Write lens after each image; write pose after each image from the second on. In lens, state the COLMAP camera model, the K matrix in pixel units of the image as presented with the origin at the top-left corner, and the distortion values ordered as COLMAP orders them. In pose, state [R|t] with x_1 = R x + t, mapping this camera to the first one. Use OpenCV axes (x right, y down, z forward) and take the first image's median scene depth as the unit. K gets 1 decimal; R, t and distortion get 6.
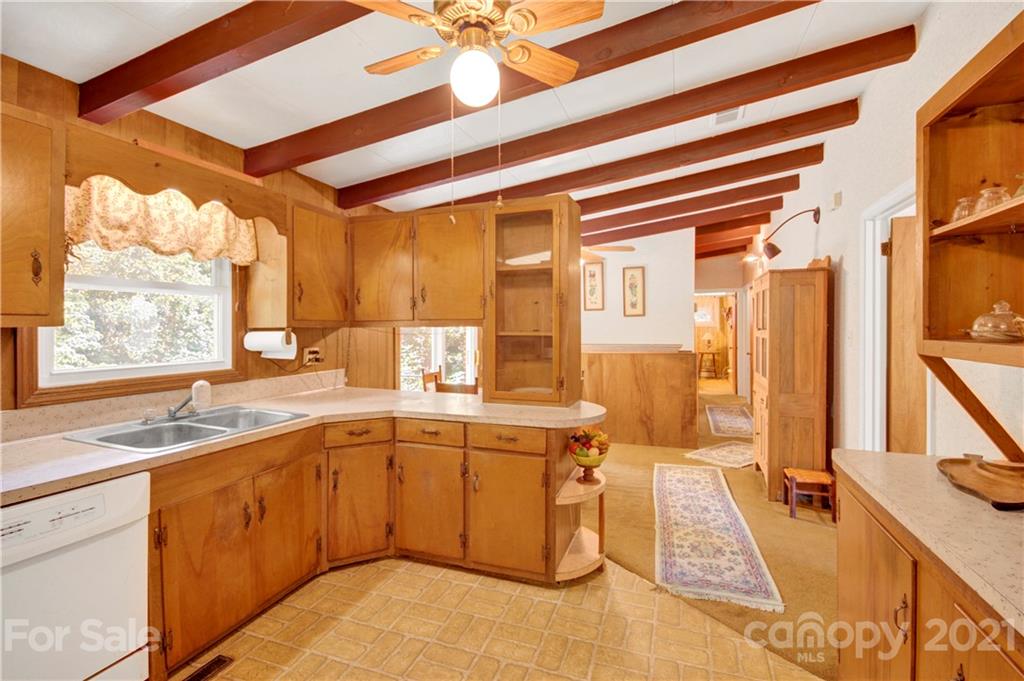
lens RADIAL K [[439.7, 0, 507.9], [0, 439.7, 333.4], [0, 0, 1]] dist [0.001958, 0.000234]
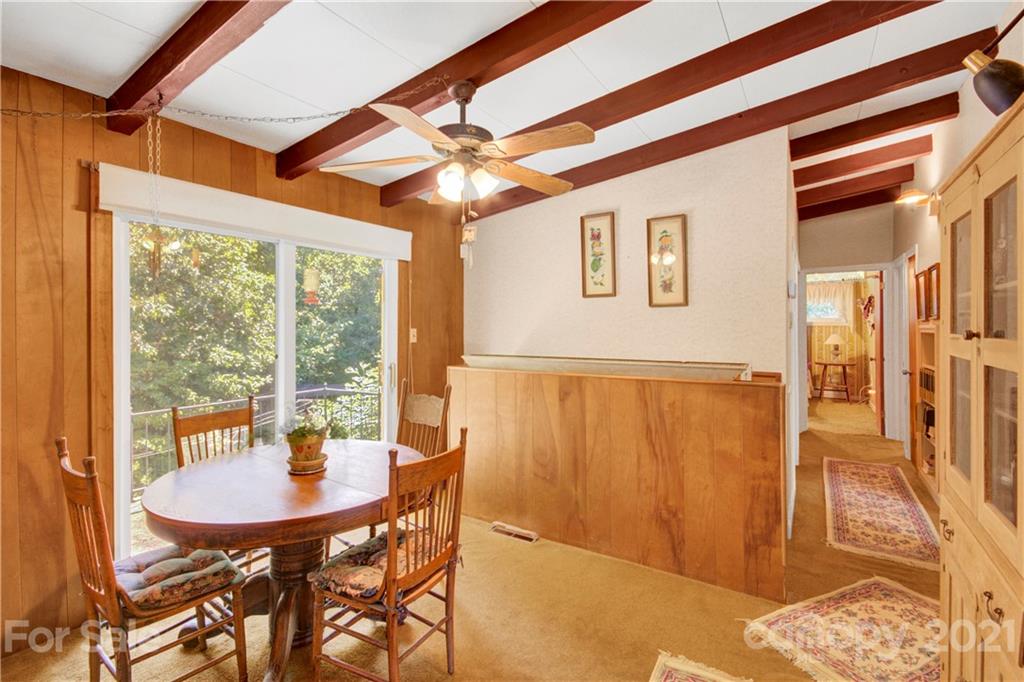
lens RADIAL K [[439.7, 0, 518.7], [0, 439.7, 323.5], [0, 0, 1]] dist [0.001958, 0.000234]
pose [[0.977686, 0.002638, -0.210056, 0.209688], [-0.006473, 0.999825, -0.017572, -0.005983], [0.209973, 0.018539, 0.977531, 0.402997]]
